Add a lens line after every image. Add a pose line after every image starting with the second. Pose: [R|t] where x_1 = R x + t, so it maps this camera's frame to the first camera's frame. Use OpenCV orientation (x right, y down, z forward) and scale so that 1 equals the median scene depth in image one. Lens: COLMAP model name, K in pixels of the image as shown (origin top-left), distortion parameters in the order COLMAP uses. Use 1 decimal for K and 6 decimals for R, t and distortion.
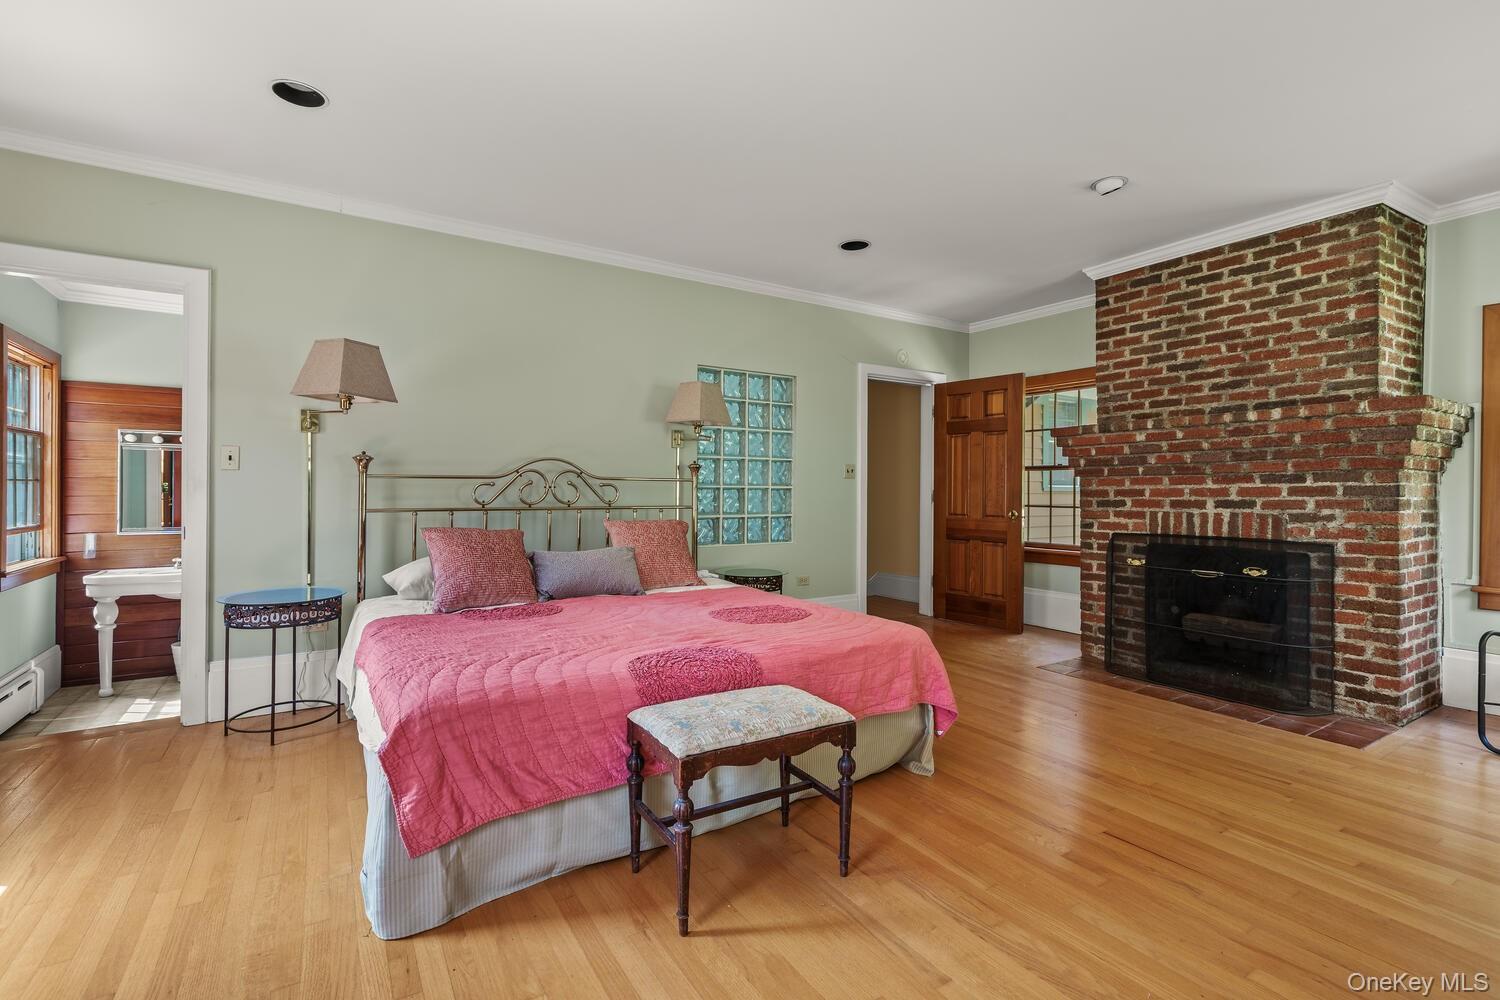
lens RADIAL K [[699.4, 0, 743.3], [0, 699.4, 498.0], [0, 0, 1]] dist [0.004962, 0.000804]
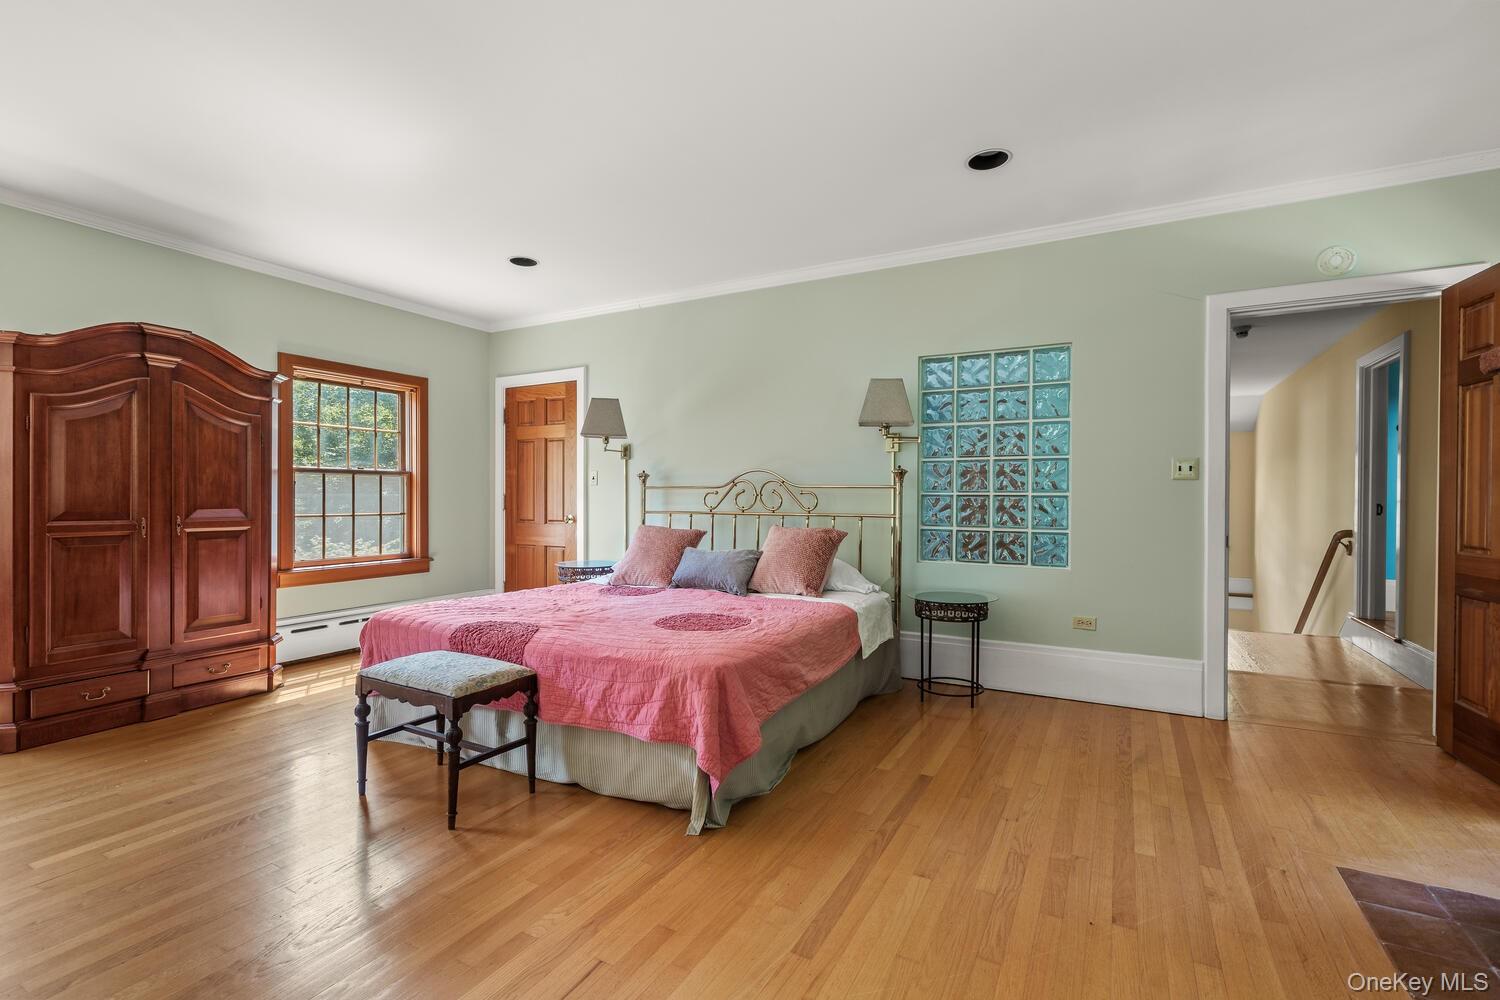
lens RADIAL K [[699.4, 0, 743.3], [0, 699.4, 498.0], [0, 0, 1]] dist [0.004962, 0.000804]
pose [[0.461011, -0.004692, -0.887382, 0.668641], [-0.015502, 0.999791, -0.013340, 0.004536], [0.887259, 0.019906, 0.460842, 0.431124]]
